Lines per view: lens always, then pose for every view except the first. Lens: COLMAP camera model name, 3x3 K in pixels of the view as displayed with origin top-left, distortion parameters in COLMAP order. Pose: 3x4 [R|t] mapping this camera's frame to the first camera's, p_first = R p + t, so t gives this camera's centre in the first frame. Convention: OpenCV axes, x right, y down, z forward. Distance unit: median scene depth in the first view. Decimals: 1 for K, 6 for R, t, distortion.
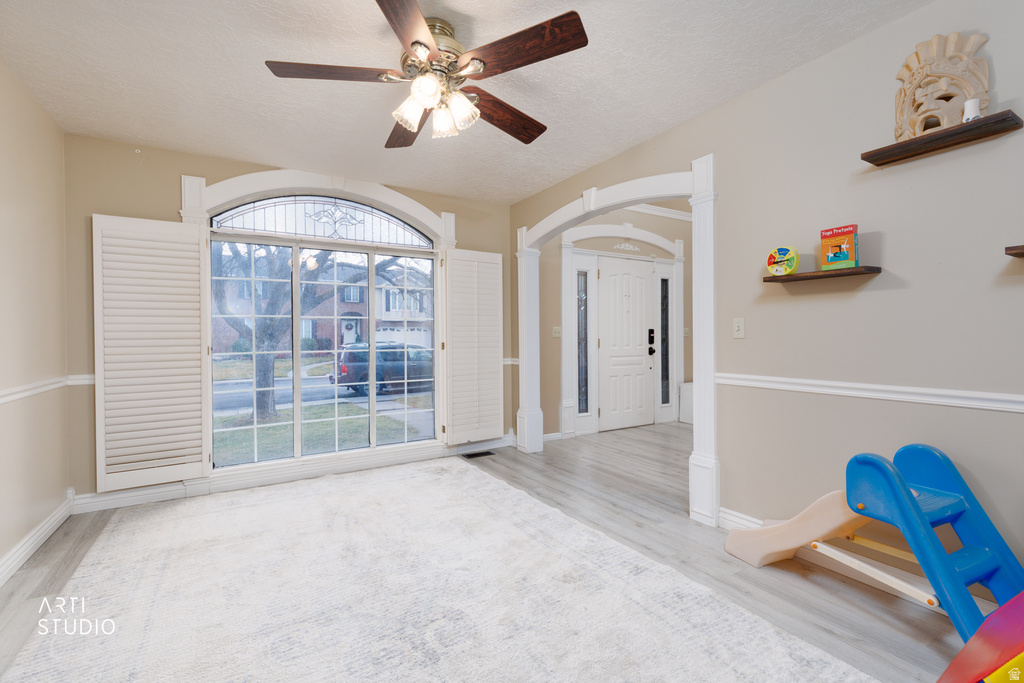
lens RADIAL K [[456.6, 0, 516.4], [0, 456.6, 339.1], [0, 0, 1]] dist [0.006823, -0.001214]
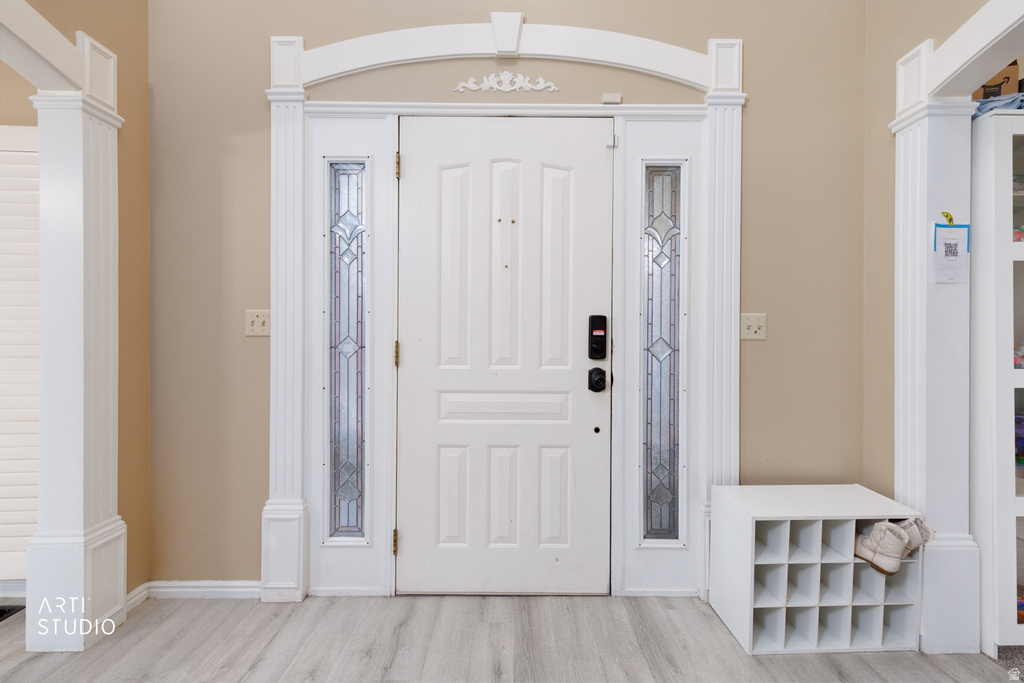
lens RADIAL K [[456.6, 0, 516.4], [0, 456.6, 339.1], [0, 0, 1]] dist [0.006823, -0.001214]
pose [[0.857865, 0.012861, -0.513714, 0.429994], [-0.012884, 0.999911, 0.003518, -0.004628], [0.513714, 0.003601, 0.857954, 0.697896]]
